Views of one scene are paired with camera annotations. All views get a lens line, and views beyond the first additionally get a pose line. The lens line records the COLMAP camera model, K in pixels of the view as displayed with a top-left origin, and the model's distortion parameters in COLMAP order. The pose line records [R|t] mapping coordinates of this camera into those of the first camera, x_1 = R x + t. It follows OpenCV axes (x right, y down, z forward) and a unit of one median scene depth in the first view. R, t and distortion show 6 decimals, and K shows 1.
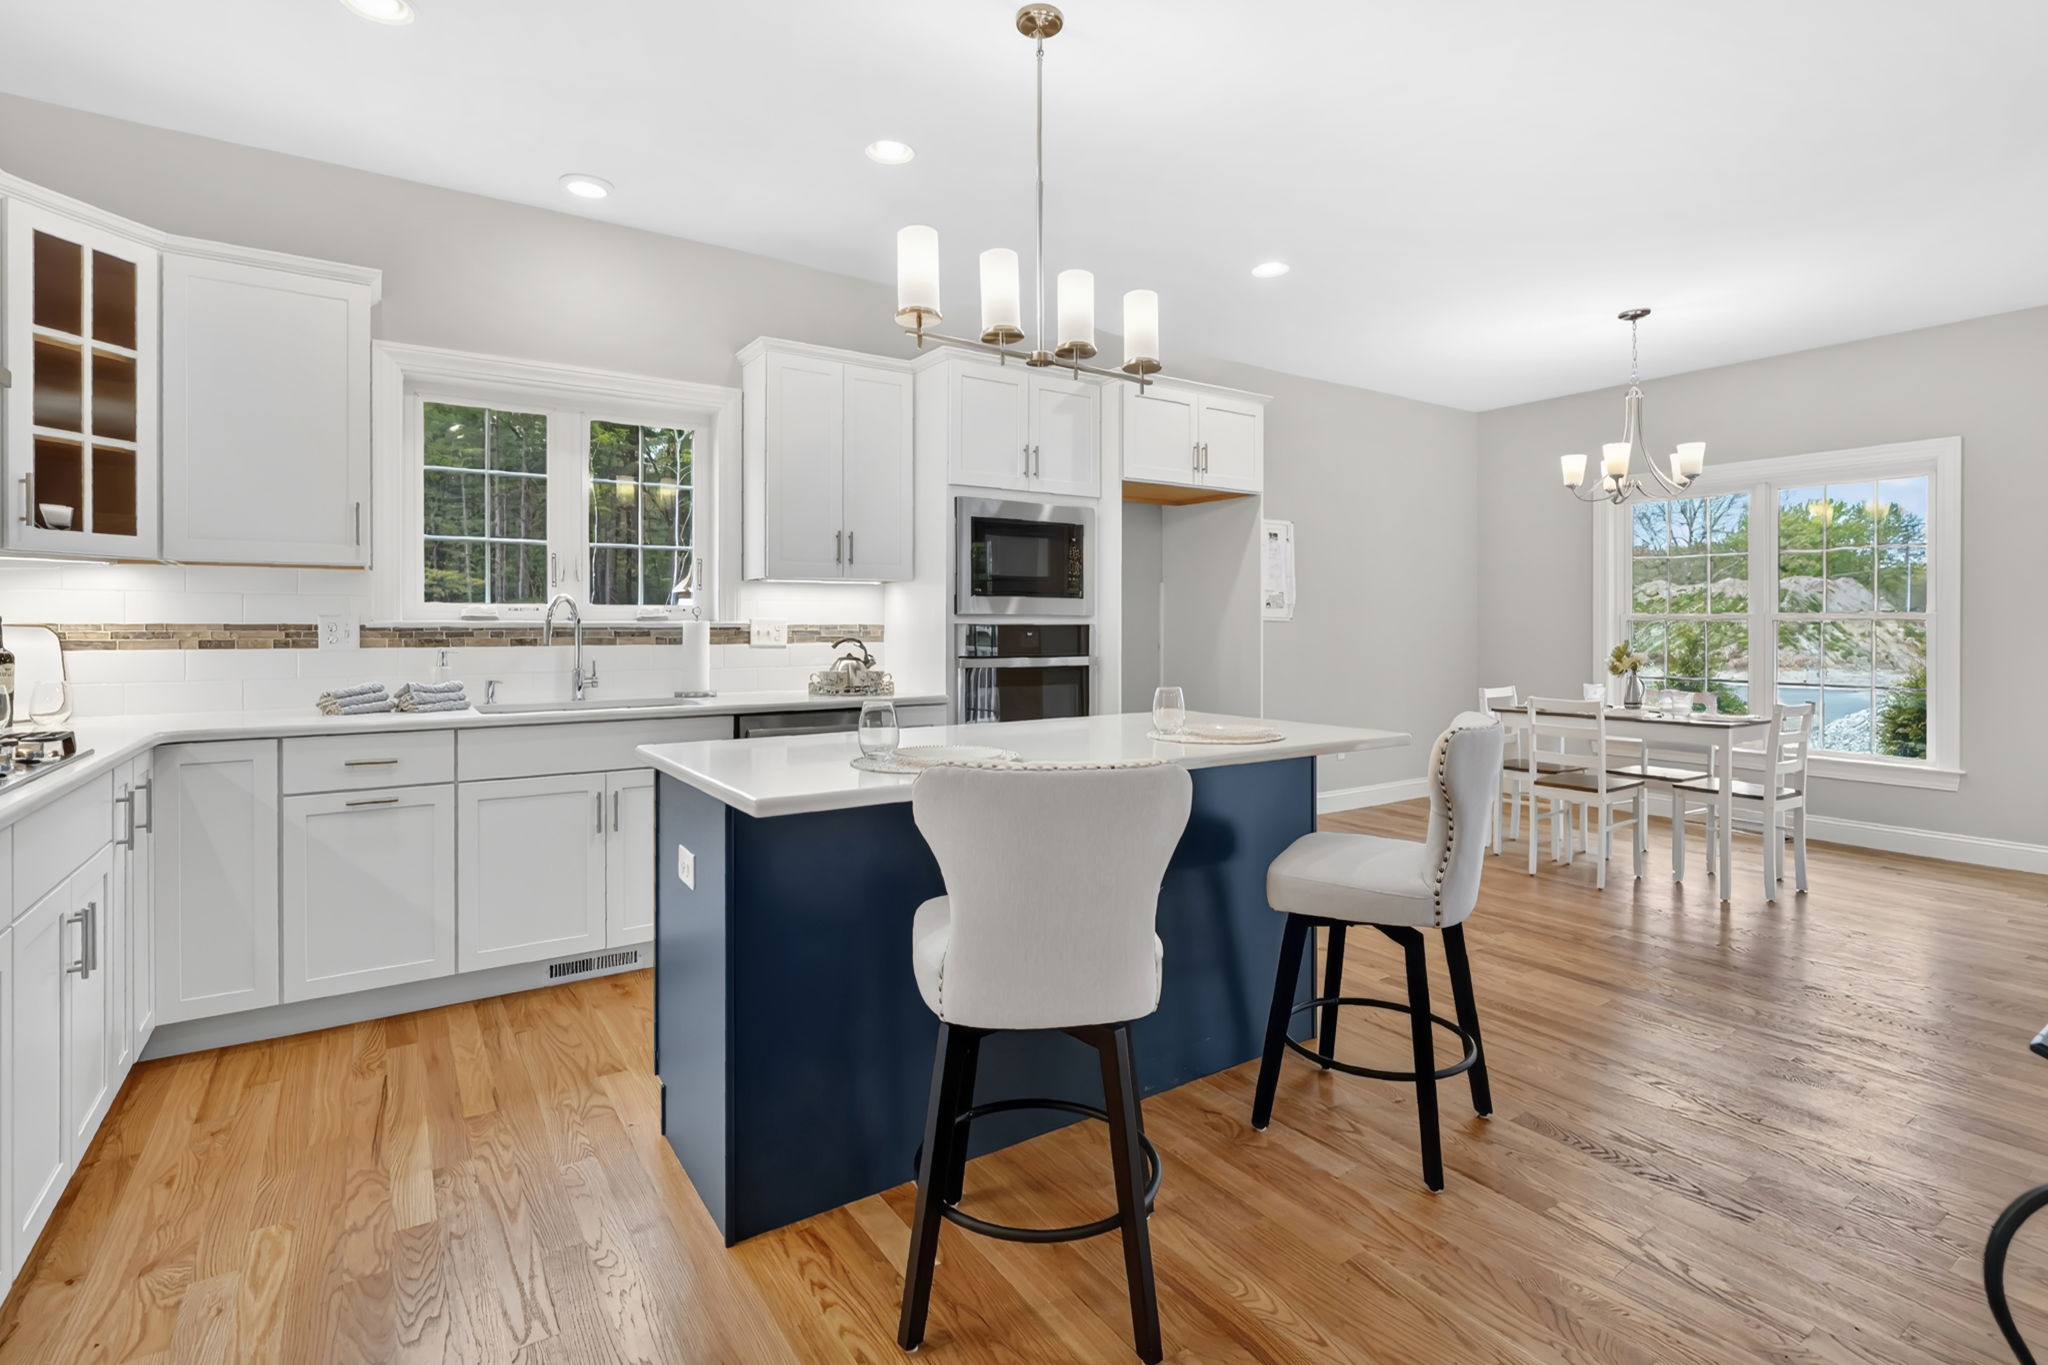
lens RADIAL K [[956.8, 0, 1008.4], [0, 956.8, 619.6], [0, 0, 1]] dist [-0.021048, 0.001220]
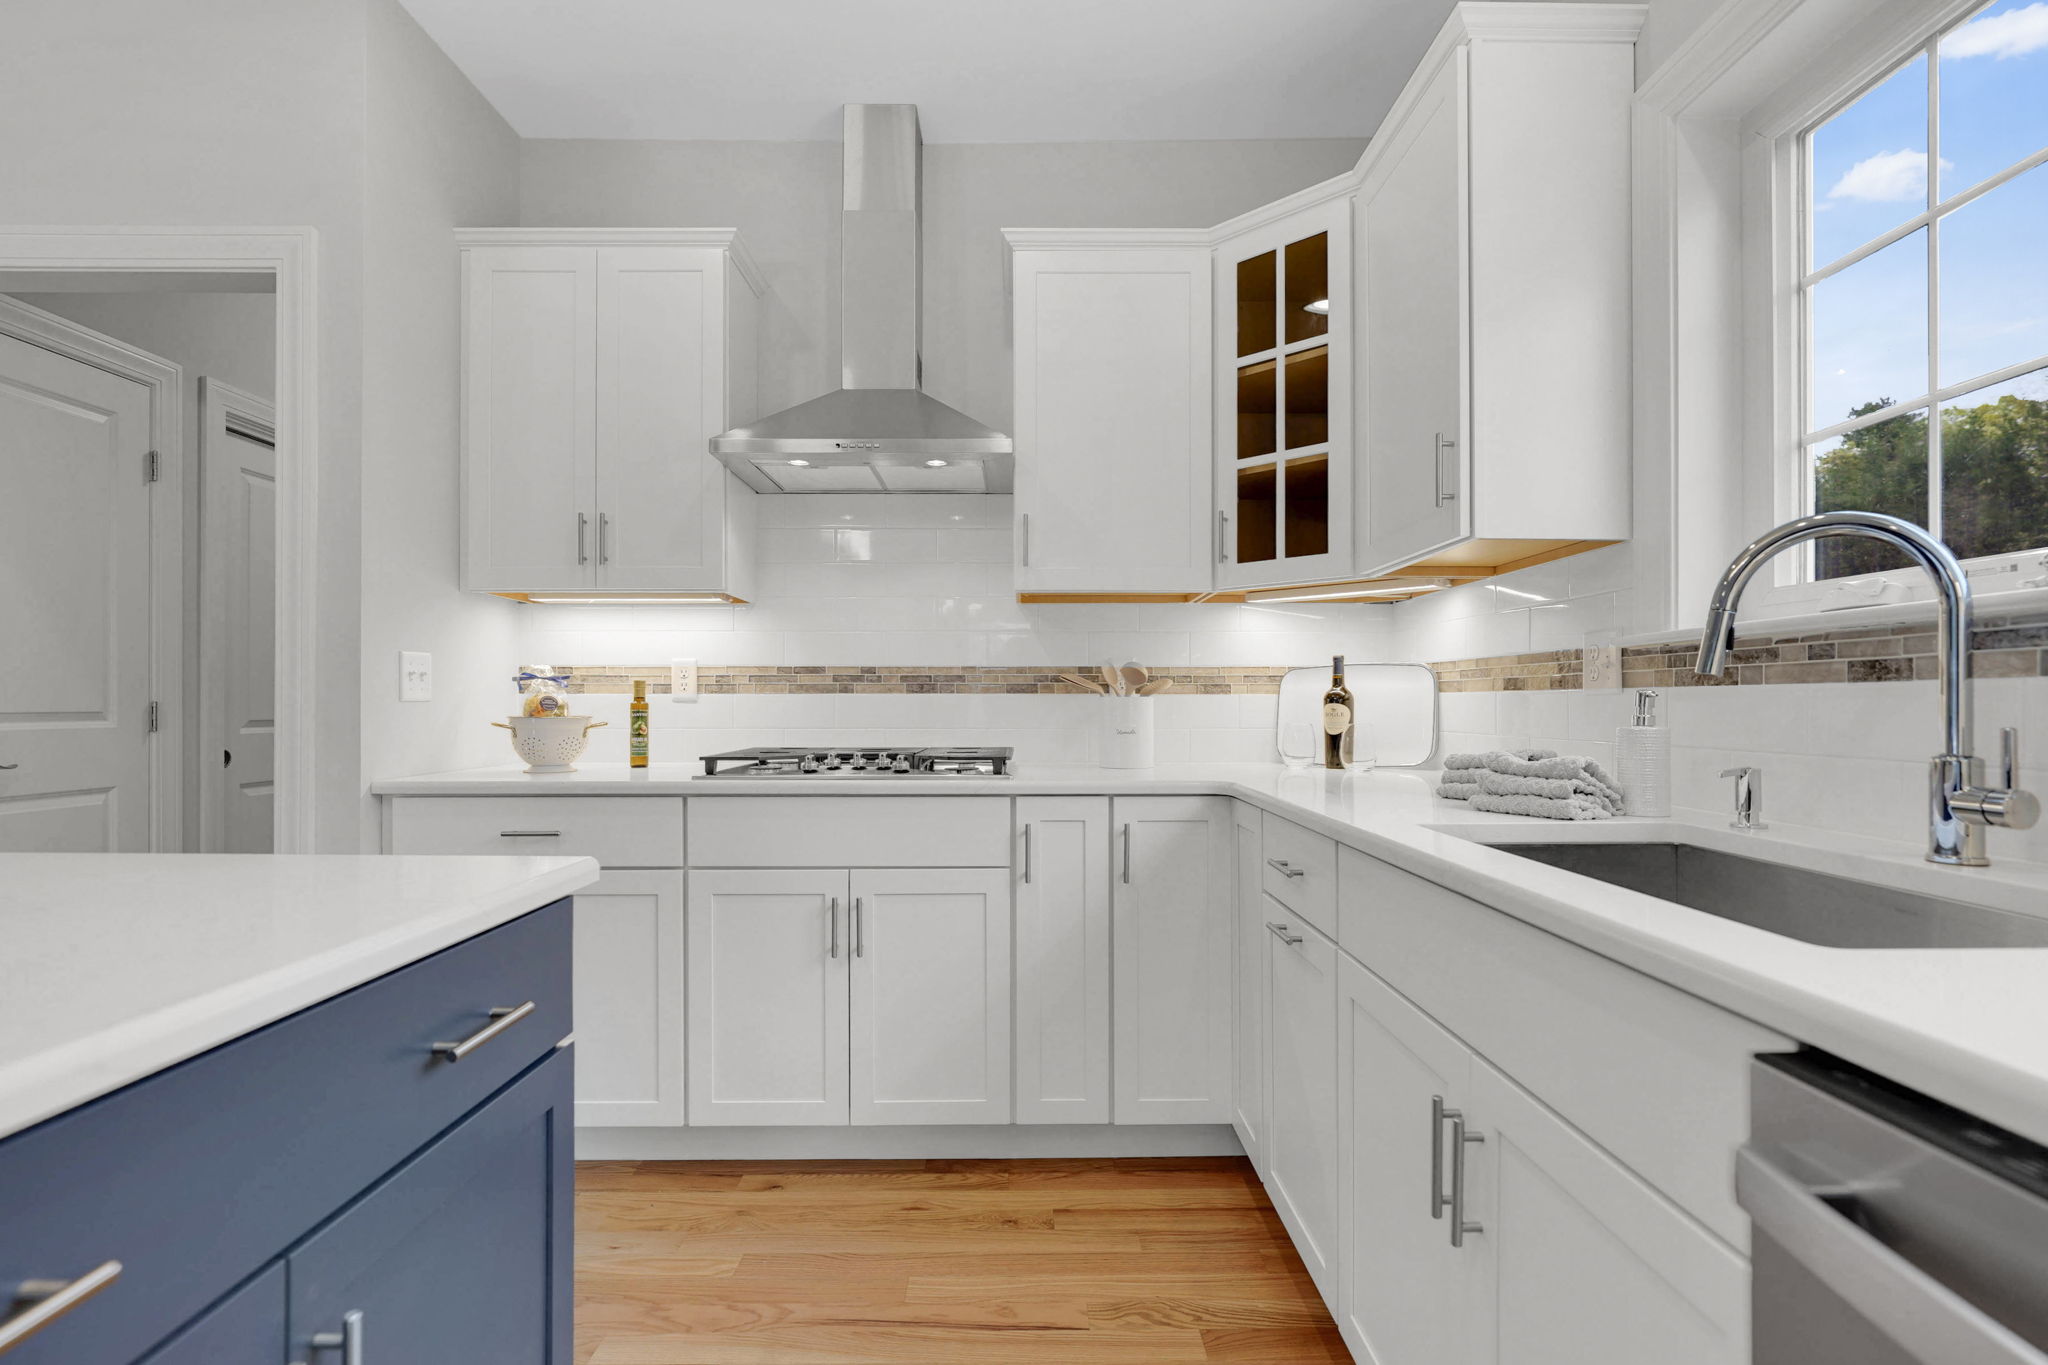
lens RADIAL K [[987.3, 0, 1037.0], [0, 987.3, 685.7], [0, 0, 1]] dist [-0.001559, 0.000875]
pose [[-0.518409, -0.011050, -0.855062, -0.033389], [0.007184, 0.999825, -0.017276, 0.033177], [0.855103, -0.015099, -0.518239, 0.965179]]
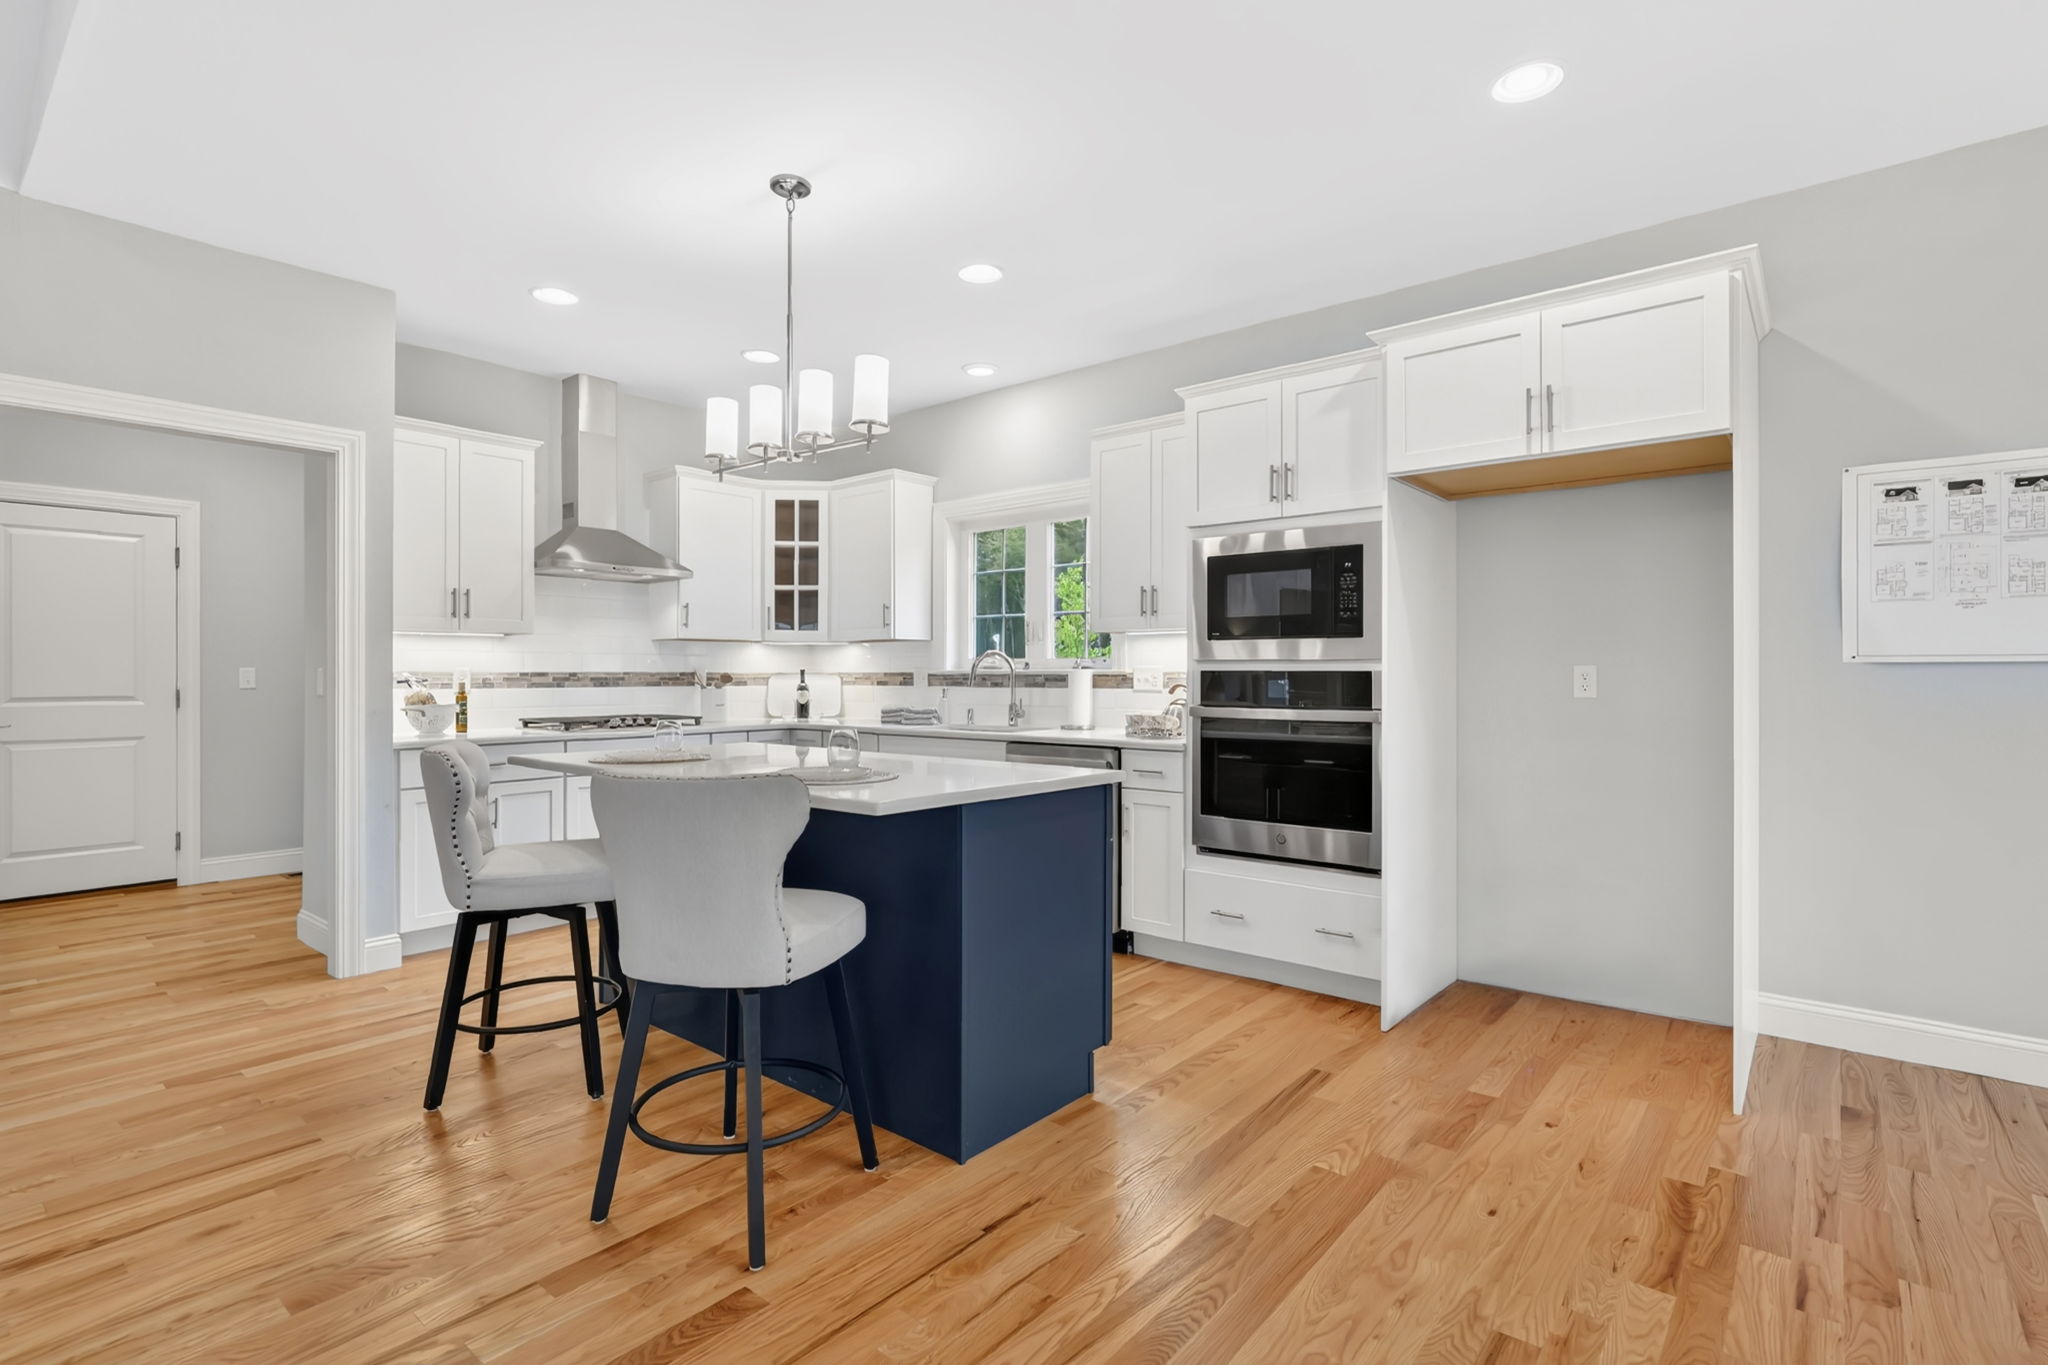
lens RADIAL K [[956.8, 0, 1034.4], [0, 956.8, 668.6], [0, 0, 1]] dist [-0.021048, 0.001220]
pose [[0.283995, -0.006431, -0.958804, 0.972606], [0.007093, 0.999964, -0.004606, 0.006890], [0.958800, -0.005493, 0.284030, 0.671733]]
